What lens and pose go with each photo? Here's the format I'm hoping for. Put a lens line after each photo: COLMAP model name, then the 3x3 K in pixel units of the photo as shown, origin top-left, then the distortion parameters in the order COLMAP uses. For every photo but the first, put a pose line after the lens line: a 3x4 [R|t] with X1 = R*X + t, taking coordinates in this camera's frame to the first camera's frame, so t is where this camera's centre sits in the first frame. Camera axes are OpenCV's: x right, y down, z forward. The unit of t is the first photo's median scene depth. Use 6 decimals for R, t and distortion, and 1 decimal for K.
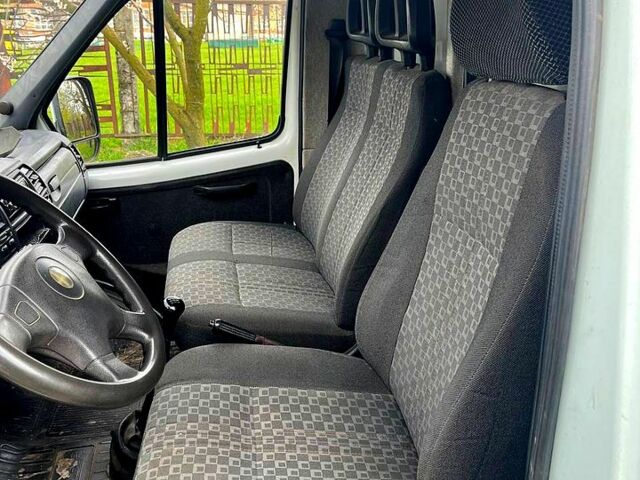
lens RADIAL K [[638.5, 0, 320.0], [0, 638.5, 240.0], [0, 0, 1]] dist [0.015064, -0.012020]
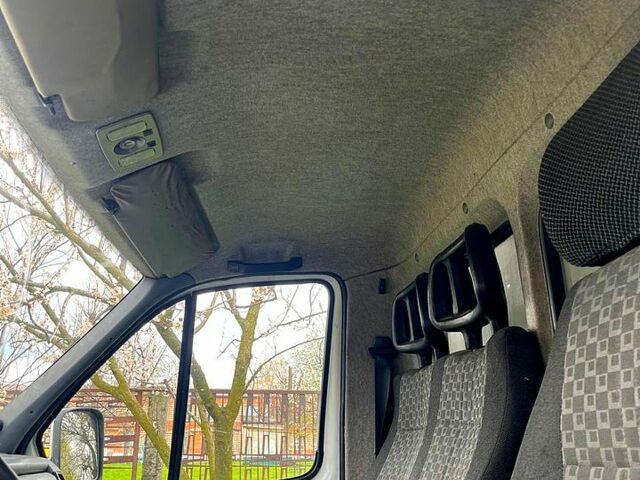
lens RADIAL K [[638.5, 0, 320.0], [0, 638.5, 240.0], [0, 0, 1]] dist [0.015064, -0.012020]
pose [[0.998696, -0.022925, -0.045614, -0.015544], [-0.008472, 0.806681, -0.590926, 0.079414], [0.050343, 0.590542, 0.805435, 0.170910]]
